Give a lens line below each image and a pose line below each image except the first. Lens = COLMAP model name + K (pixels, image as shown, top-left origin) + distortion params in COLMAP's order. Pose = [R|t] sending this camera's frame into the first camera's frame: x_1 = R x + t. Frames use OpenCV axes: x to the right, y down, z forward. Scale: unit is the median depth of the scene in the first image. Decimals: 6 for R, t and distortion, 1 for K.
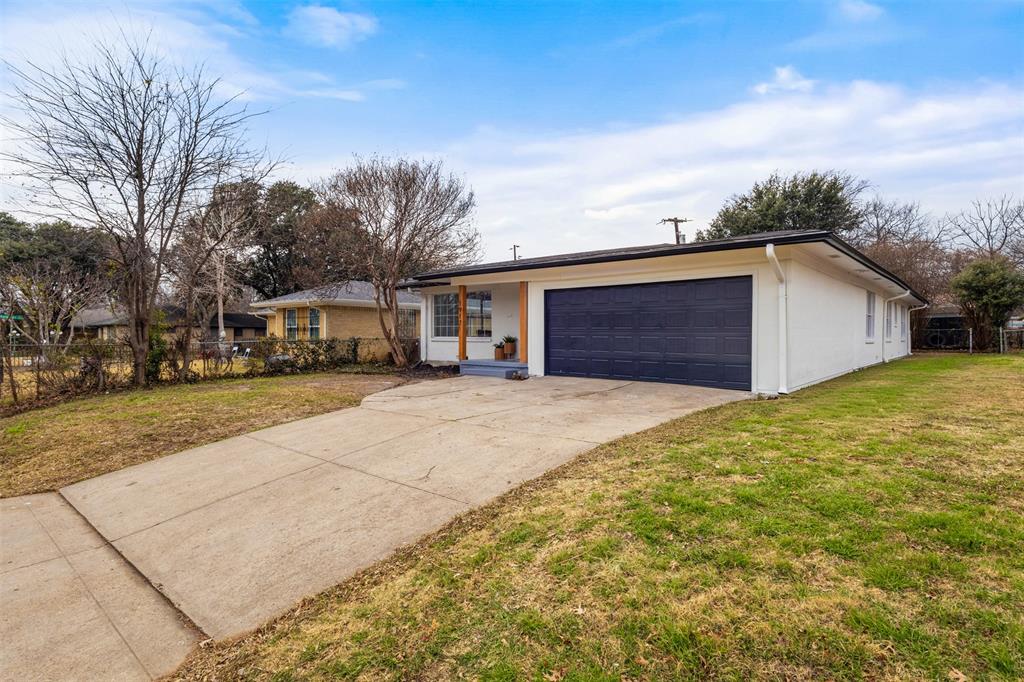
lens RADIAL K [[551.1, 0, 512.0], [0, 551.1, 341.0], [0, 0, 1]] dist [-0.002865, -0.000197]
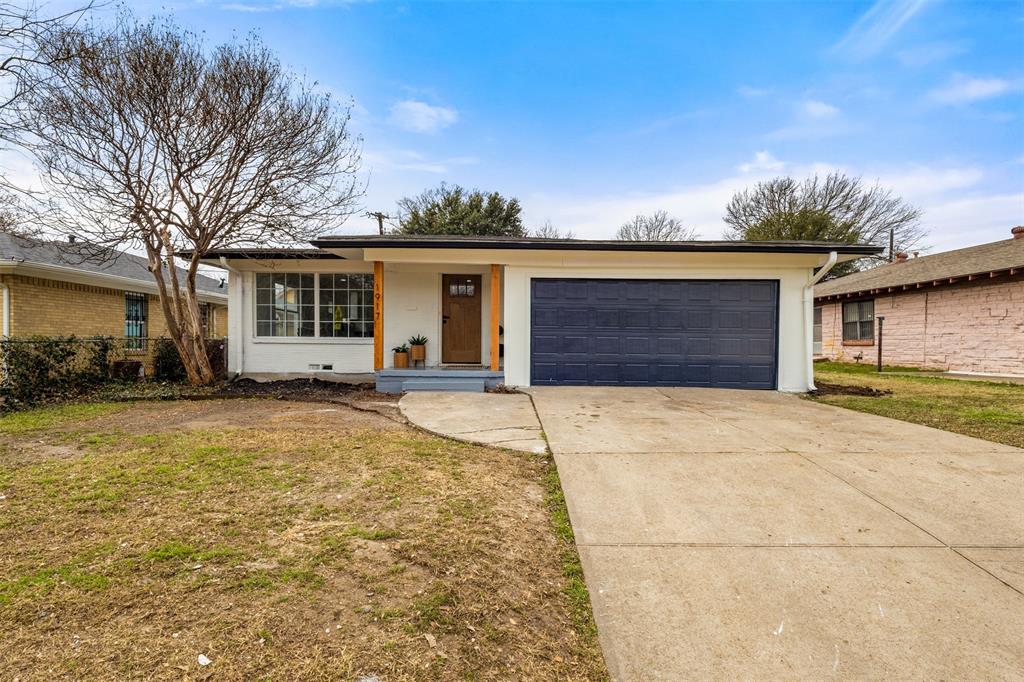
lens RADIAL K [[551.1, 0, 512.0], [0, 551.1, 341.0], [0, 0, 1]] dist [-0.002865, -0.000197]
pose [[0.741149, 0.002633, 0.671335, -0.514260], [0.000494, 0.999990, -0.004468, 0.001427], [-0.671340, 0.003643, 0.741140, 0.451551]]
